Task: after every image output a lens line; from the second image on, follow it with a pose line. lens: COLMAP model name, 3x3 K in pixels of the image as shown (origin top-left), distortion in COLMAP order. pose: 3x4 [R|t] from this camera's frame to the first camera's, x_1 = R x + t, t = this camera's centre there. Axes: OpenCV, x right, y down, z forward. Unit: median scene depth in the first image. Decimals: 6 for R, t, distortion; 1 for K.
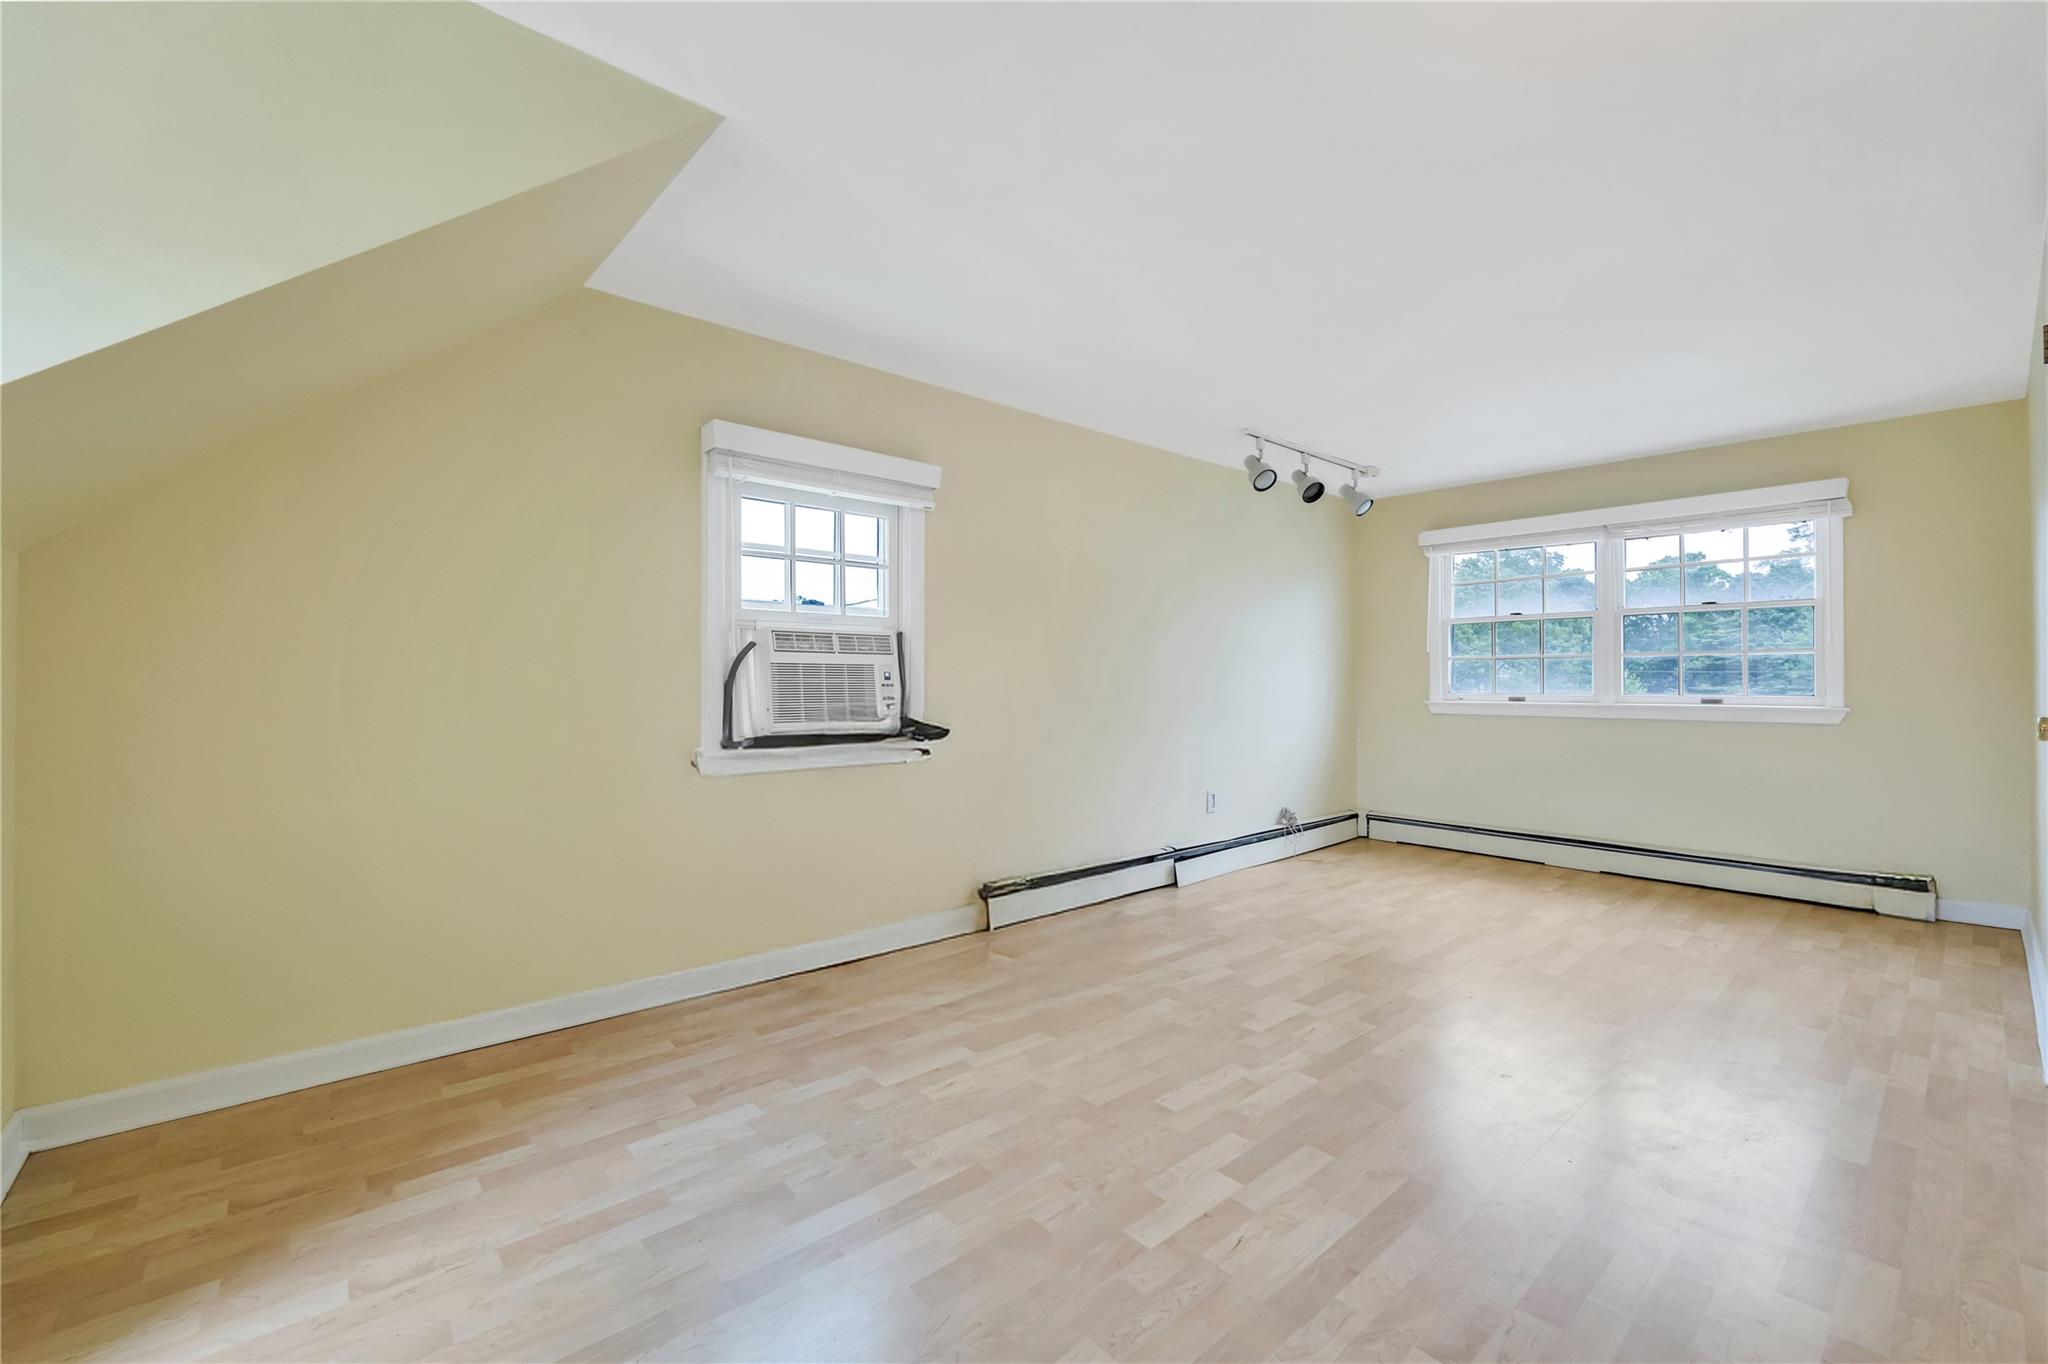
lens RADIAL K [[841.9, 0, 1022.6], [0, 841.9, 681.7], [0, 0, 1]] dist [-0.012127, 0.000949]
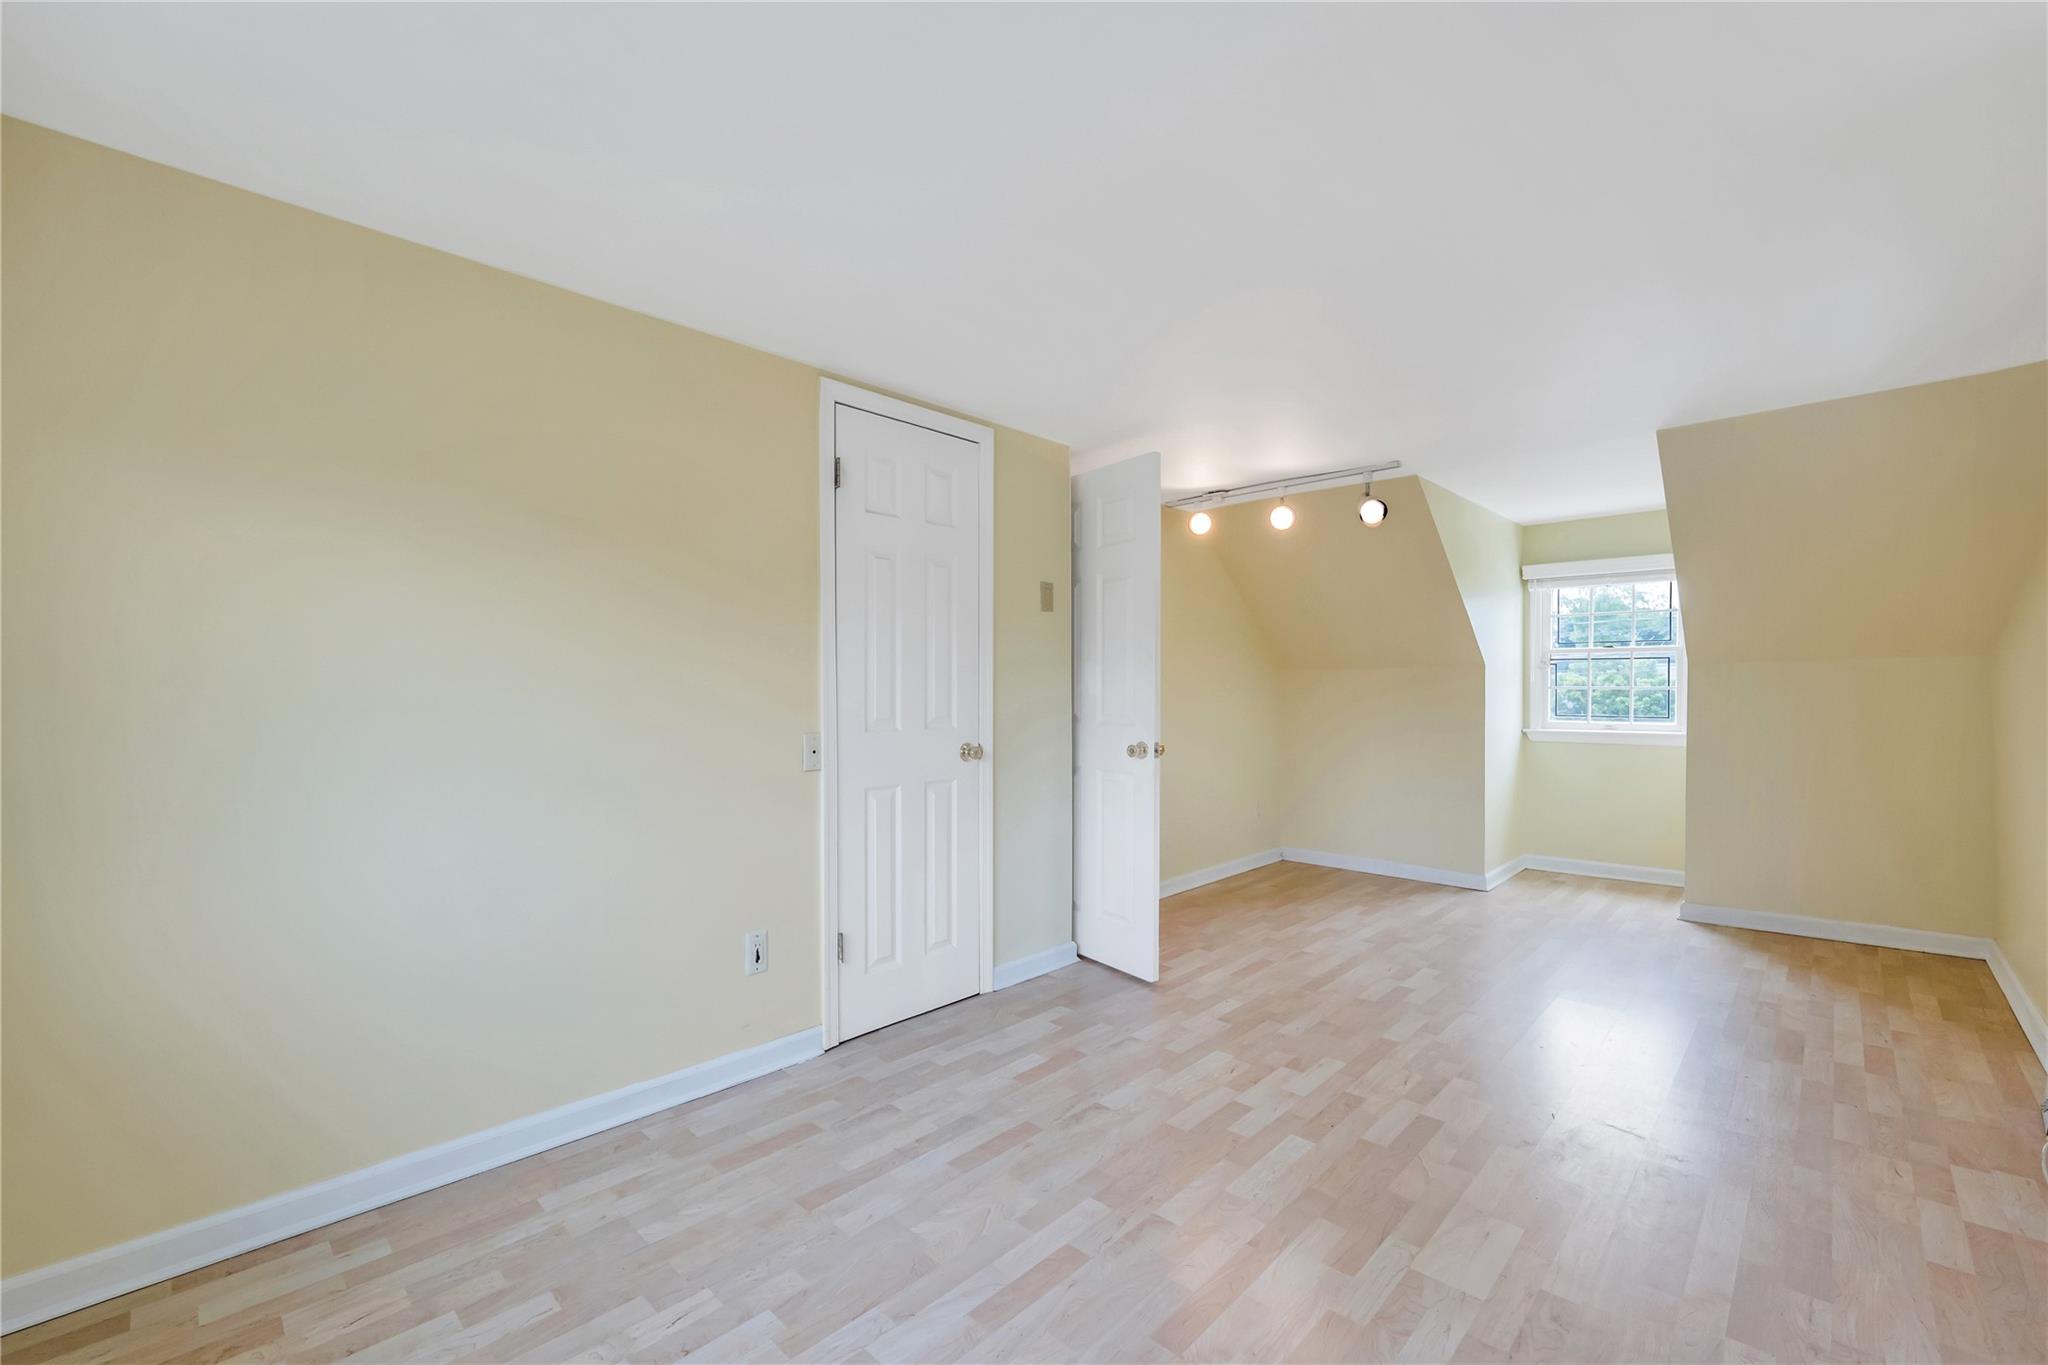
lens RADIAL K [[841.9, 0, 1024.2], [0, 841.9, 688.0], [0, 0, 1]] dist [-0.012127, 0.000949]
pose [[-0.996498, 0.003651, -0.083540, 0.977489], [0.003929, 0.999987, -0.003164, -0.063121], [0.083528, -0.003481, -0.996499, 2.174049]]
